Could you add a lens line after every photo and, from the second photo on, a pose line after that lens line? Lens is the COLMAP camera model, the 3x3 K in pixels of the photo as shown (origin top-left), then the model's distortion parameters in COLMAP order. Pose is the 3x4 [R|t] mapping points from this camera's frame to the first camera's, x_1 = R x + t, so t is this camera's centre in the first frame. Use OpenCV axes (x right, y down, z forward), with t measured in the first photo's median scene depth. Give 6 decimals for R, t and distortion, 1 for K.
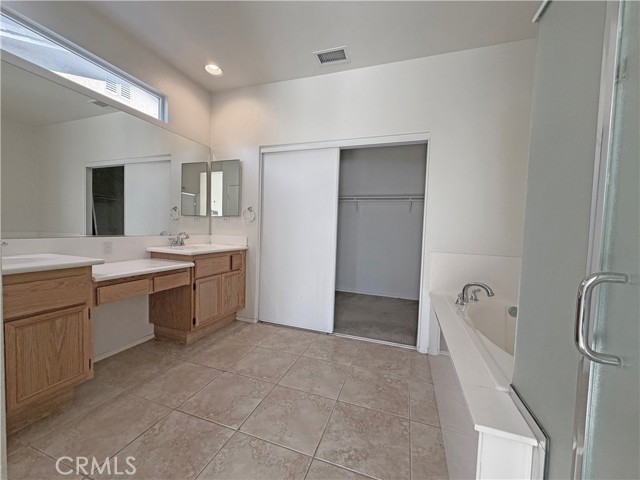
lens RADIAL K [[254.2, 0, 315.9], [0, 254.2, 239.6], [0, 0, 1]] dist [-0.000237, 0.000279]
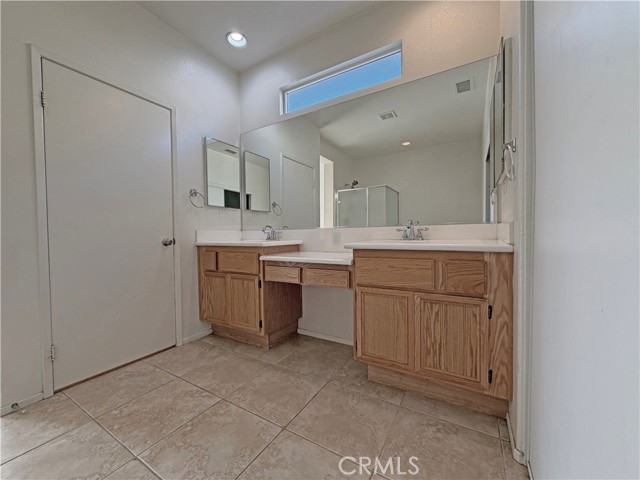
lens RADIAL K [[254.2, 0, 317.0], [0, 254.2, 239.9], [0, 0, 1]] dist [-0.000237, 0.000279]
pose [[-0.192403, -0.005351, -0.981301, 0.259554], [-0.034533, 0.999403, 0.001321, 0.045612], [0.980708, 0.034142, -0.192473, 1.231783]]
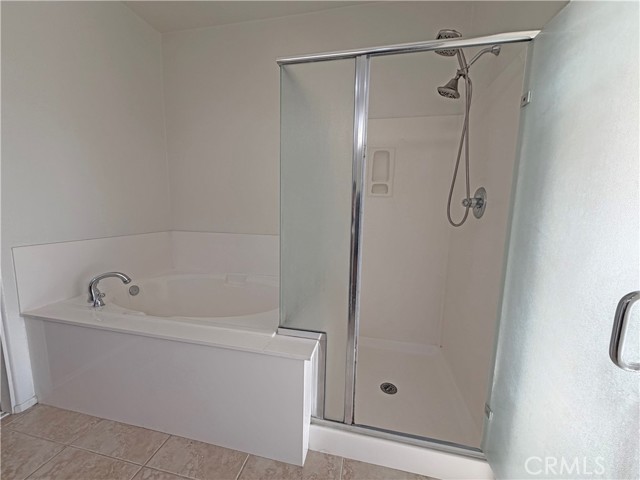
lens RADIAL K [[254.2, 0, 318.8], [0, 254.2, 241.4], [0, 0, 1]] dist [-0.000237, 0.000279]
pose [[-0.136051, -0.168316, 0.976299, -0.272500], [0.014210, 0.985029, 0.171802, -0.072150], [-0.990600, 0.037247, -0.131623, 0.437433]]
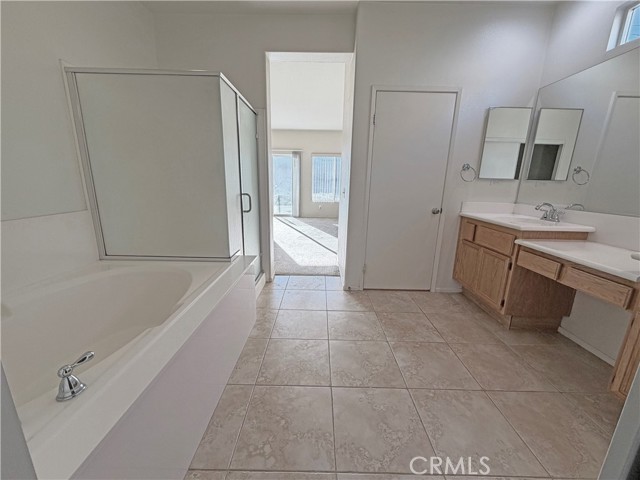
lens RADIAL K [[254.2, 0, 321.9], [0, 254.2, 242.6], [0, 0, 1]] dist [-0.000237, 0.000279]
pose [[-0.936695, 0.030751, -0.348795, 0.361386], [-0.067520, 0.961578, 0.266101, -0.081044], [0.343576, 0.272806, -0.898628, 1.450950]]
